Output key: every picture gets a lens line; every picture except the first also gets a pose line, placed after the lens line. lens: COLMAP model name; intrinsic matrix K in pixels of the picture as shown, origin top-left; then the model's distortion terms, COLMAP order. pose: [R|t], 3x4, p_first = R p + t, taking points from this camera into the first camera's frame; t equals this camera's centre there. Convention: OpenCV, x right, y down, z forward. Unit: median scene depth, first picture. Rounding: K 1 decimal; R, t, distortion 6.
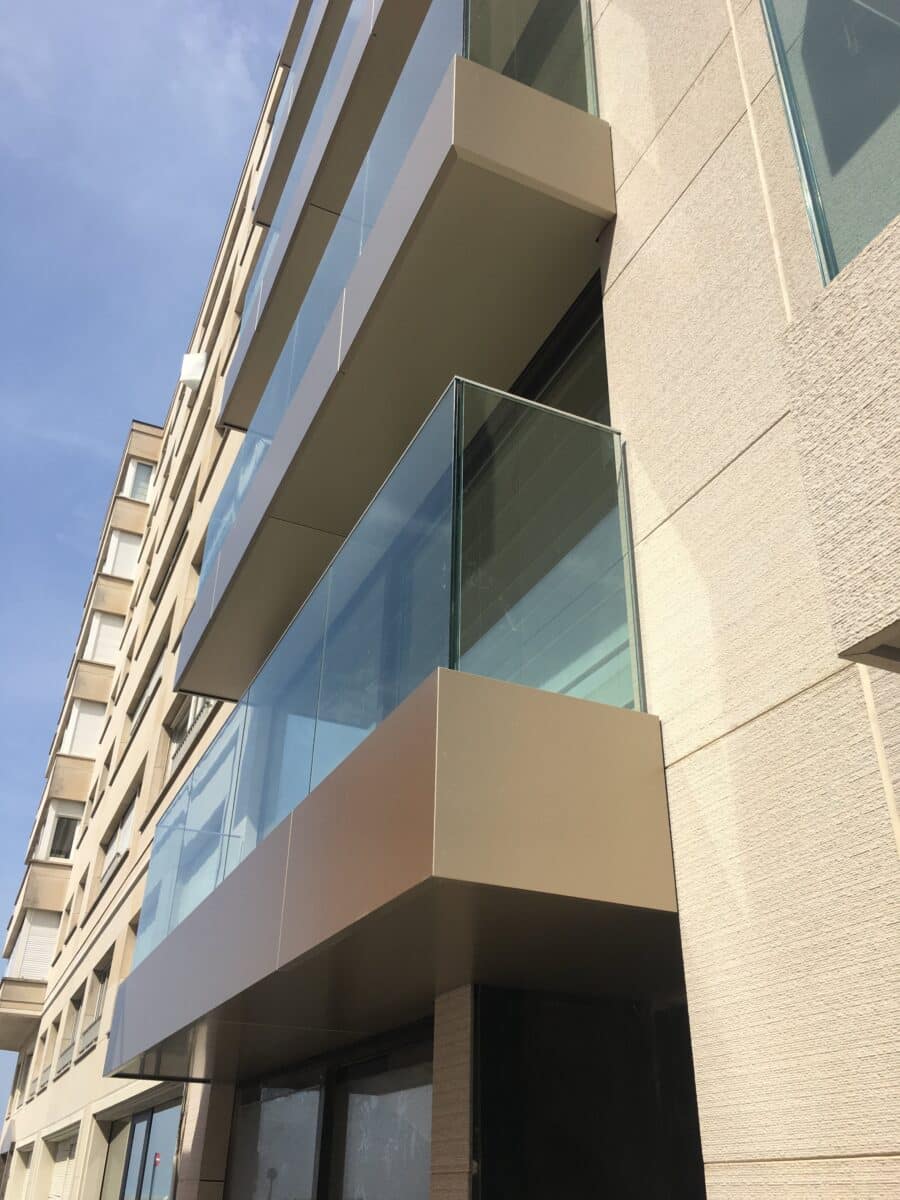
lens RADIAL K [[1028.7, 0, 450.0], [0, 1028.7, 600.0], [0, 0, 1]] dist [0.057428, -0.005141]
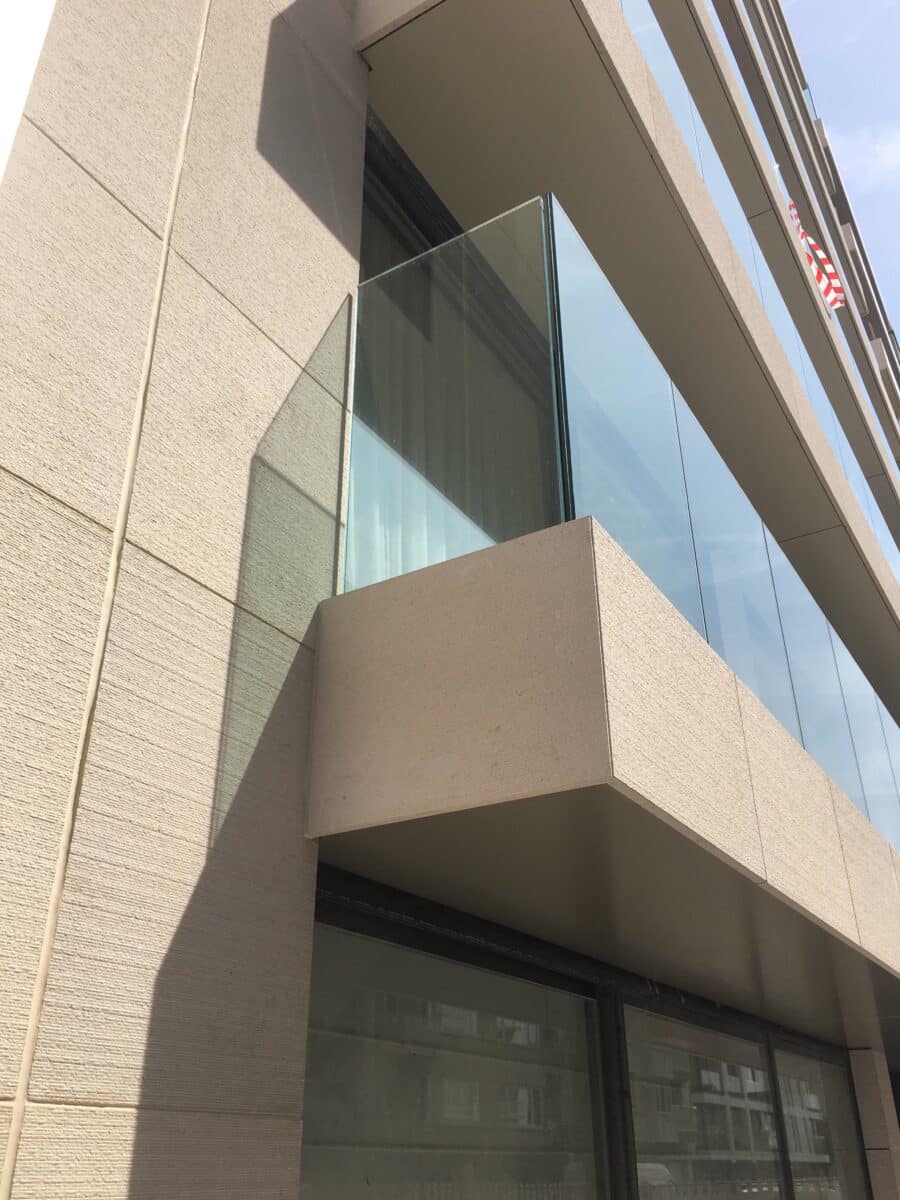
lens RADIAL K [[1028.7, 0, 450.0], [0, 1028.7, 600.0], [0, 0, 1]] dist [0.057428, -0.005141]
pose [[-0.556135, 0.393284, 0.732149, -0.356770], [-0.415766, 0.631134, -0.654835, 0.536195], [-0.719620, -0.668579, -0.187482, 0.934990]]
